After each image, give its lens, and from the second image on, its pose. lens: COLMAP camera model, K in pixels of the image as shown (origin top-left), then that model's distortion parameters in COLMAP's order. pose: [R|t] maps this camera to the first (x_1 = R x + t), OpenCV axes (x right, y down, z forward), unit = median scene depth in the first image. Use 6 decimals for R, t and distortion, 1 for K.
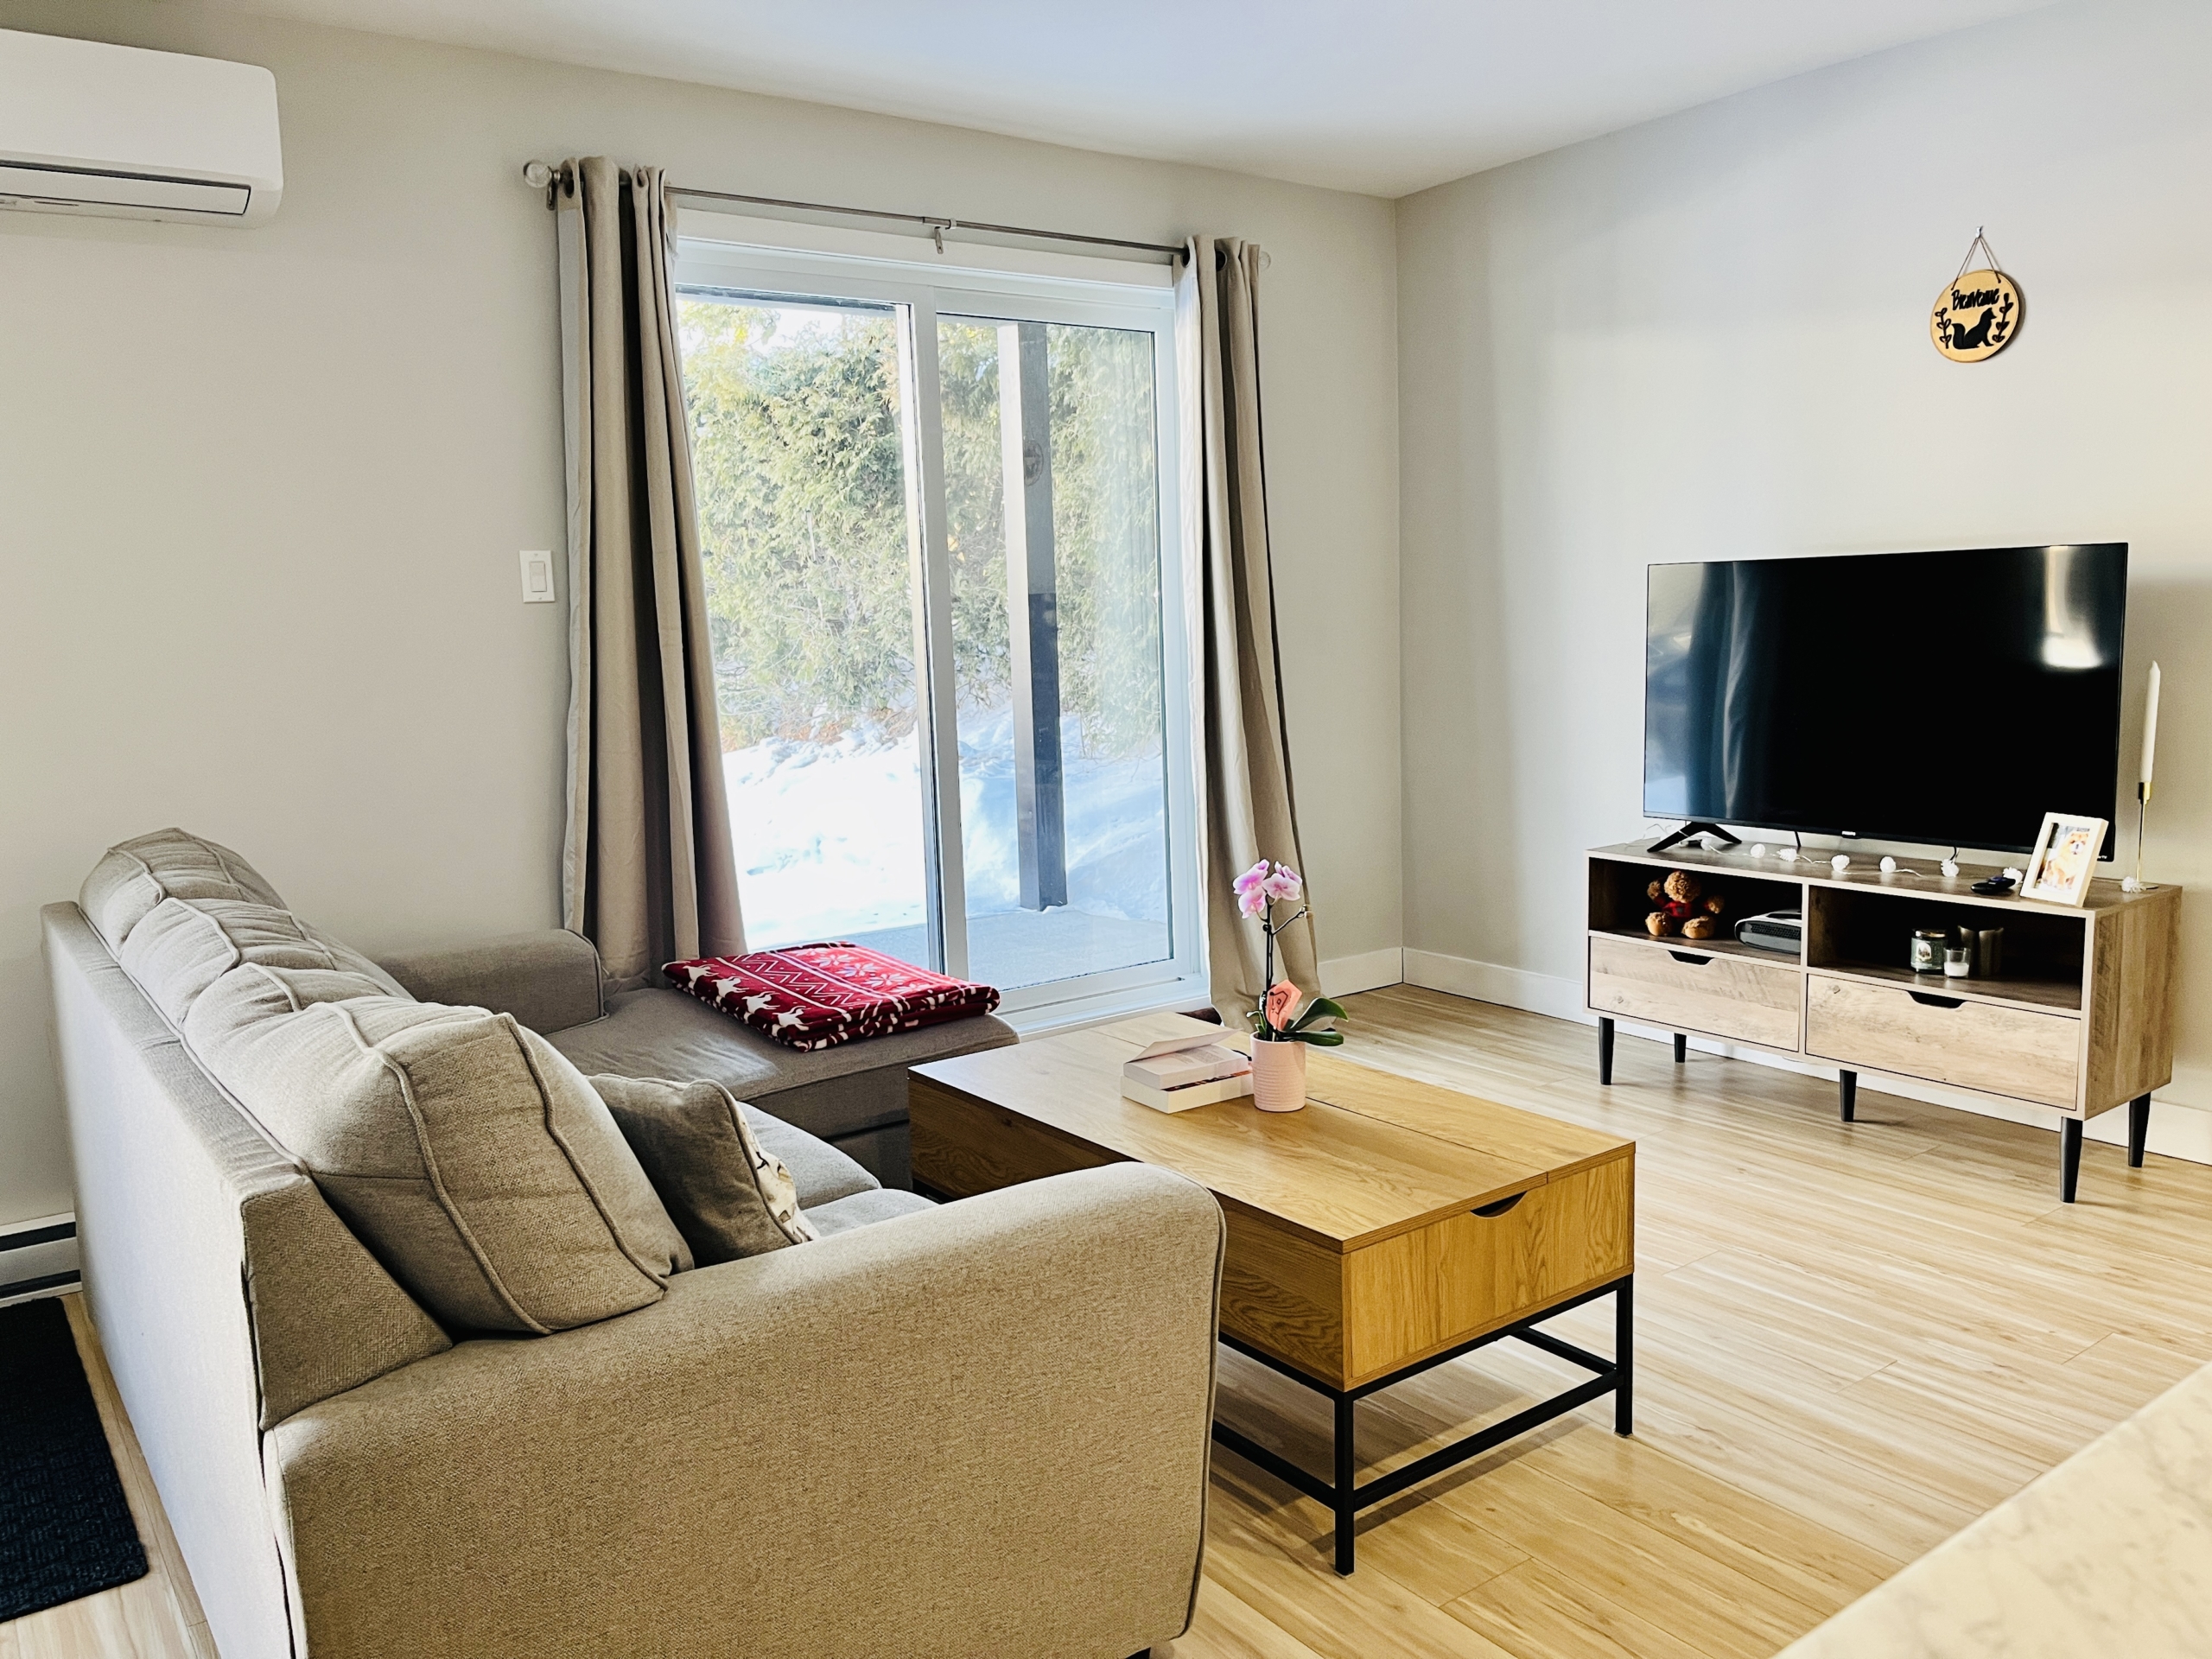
lens RADIAL K [[1674.4, 0, 1107.7], [0, 1674.4, 836.2], [0, 0, 1]] dist [0.053576, -0.068306]
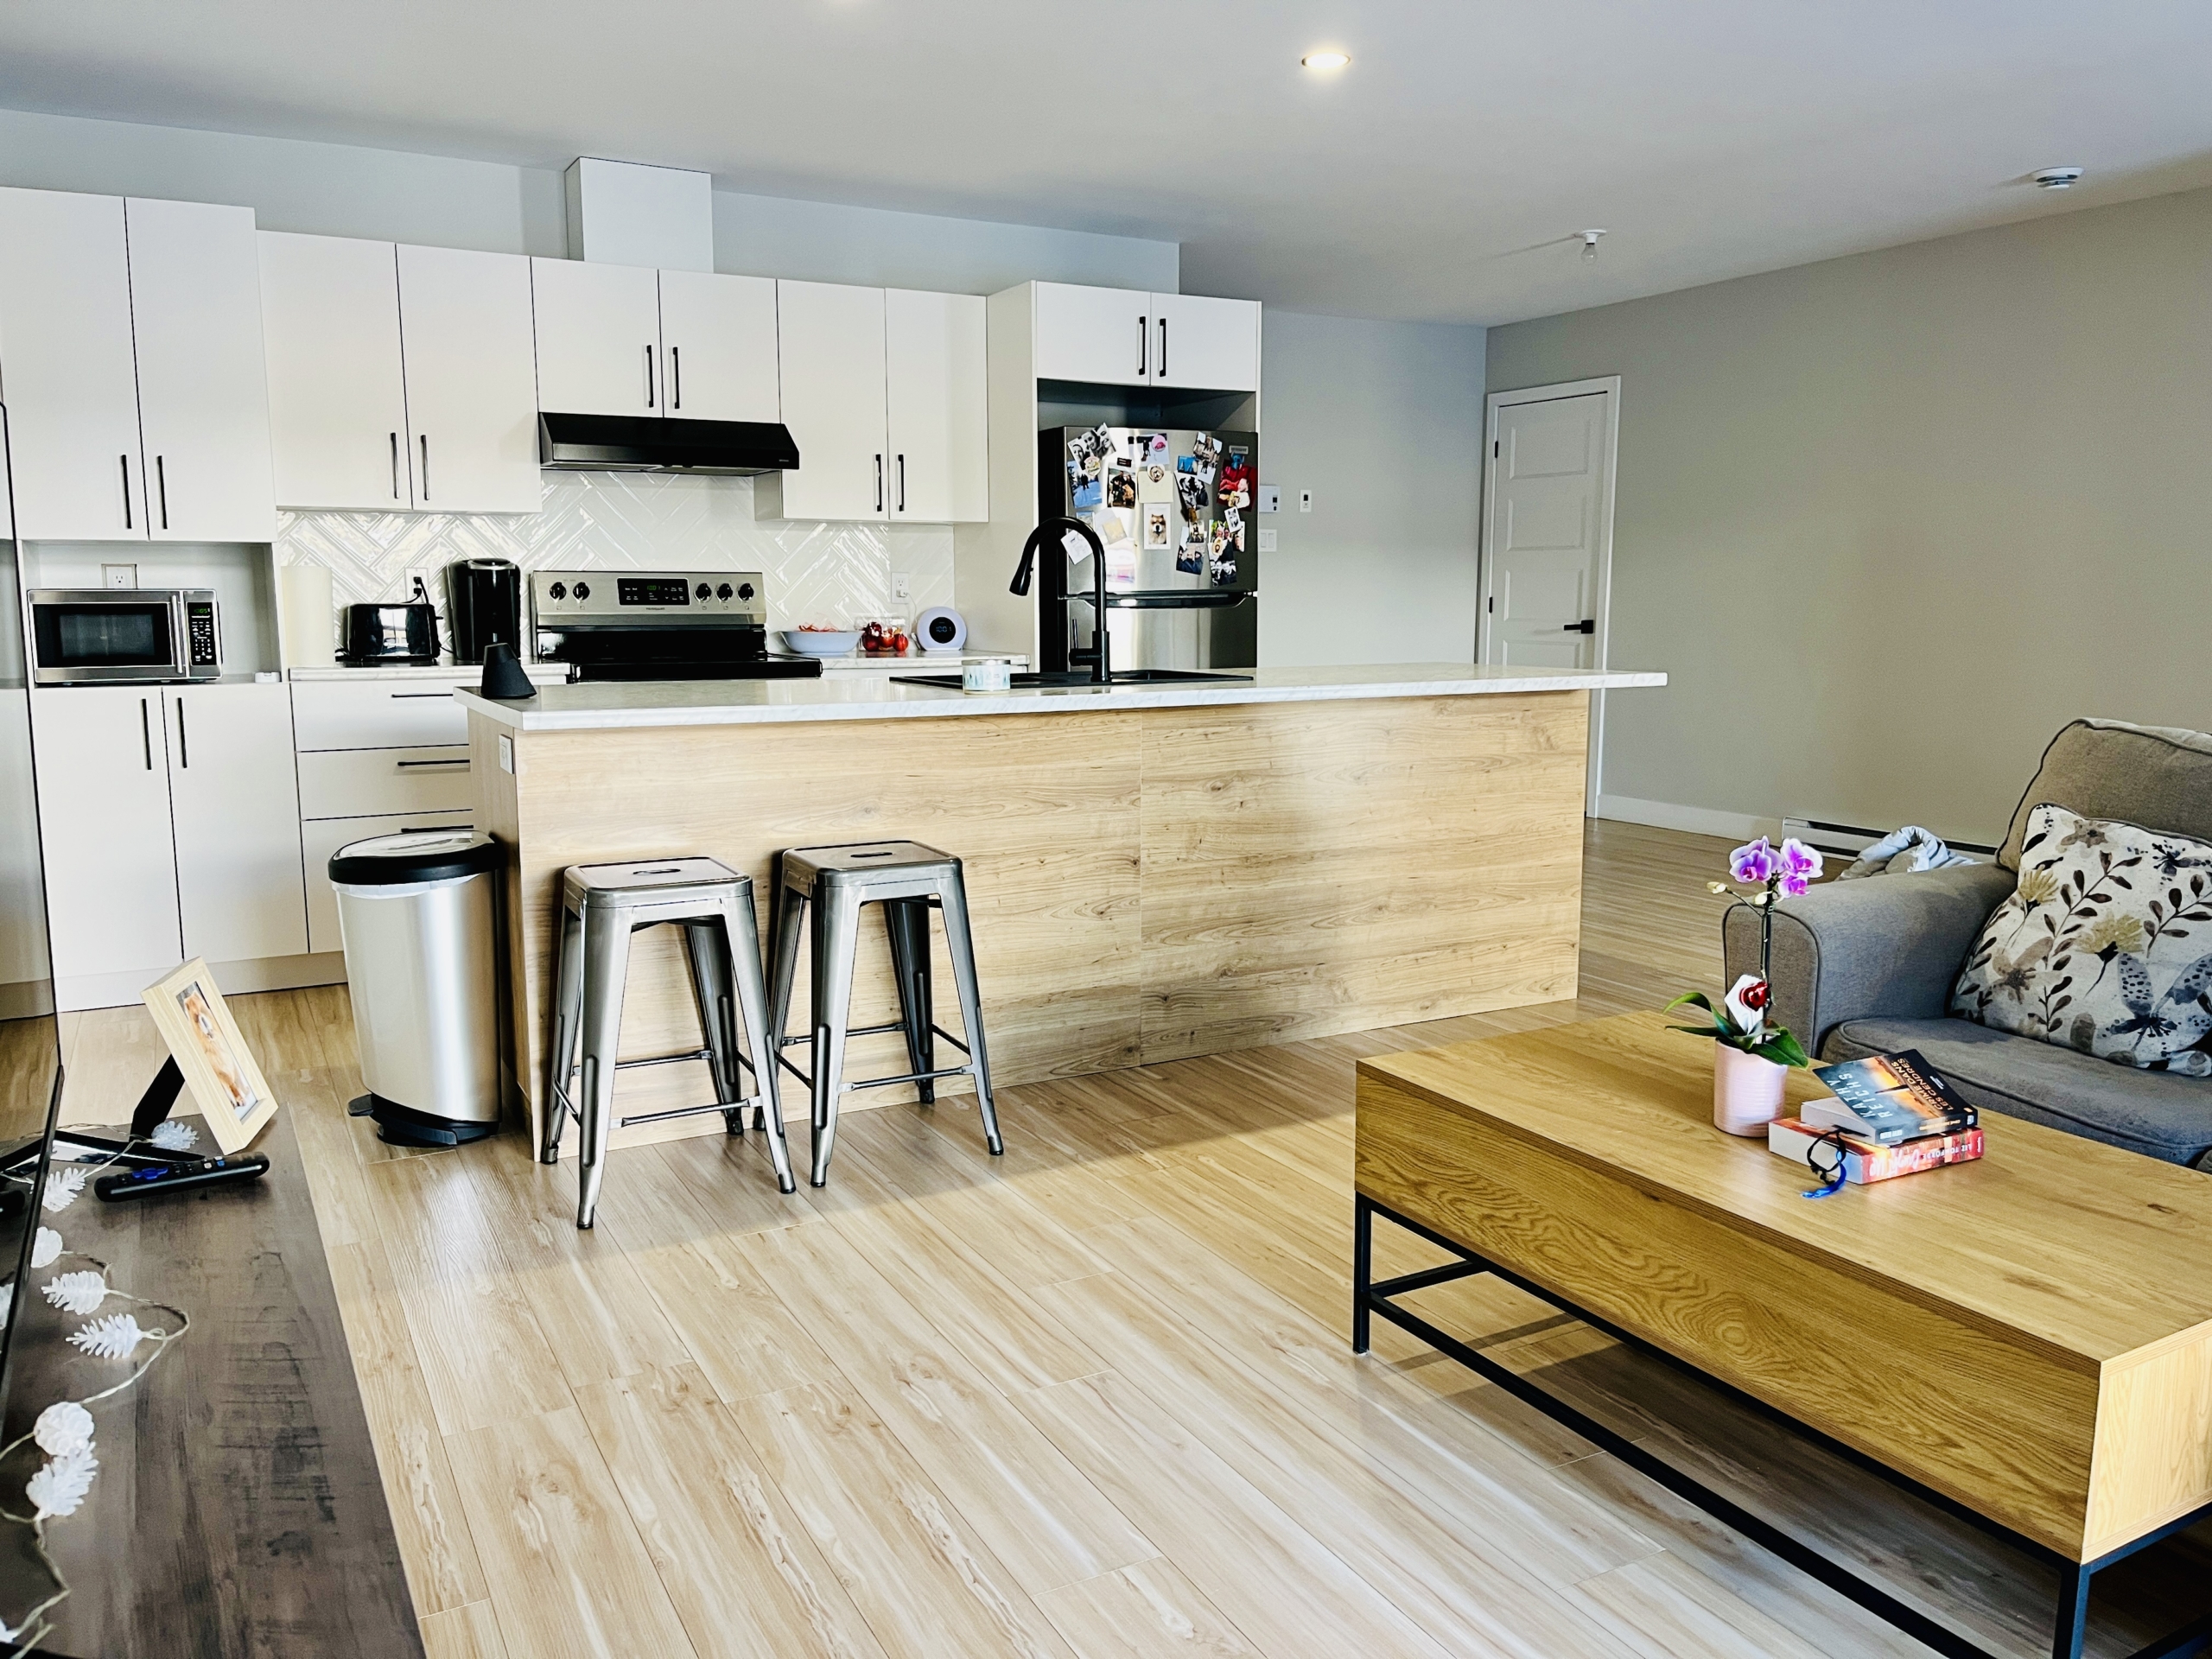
lens RADIAL K [[1674.4, 0, 1109.9], [0, 1674.4, 819.1], [0, 0, 1]] dist [0.053576, -0.068306]
pose [[-0.991028, 0.014421, 0.132877, 0.234103], [0.049852, 0.962304, 0.267369, -0.170227], [-0.124013, 0.271594, -0.954389, 1.403762]]
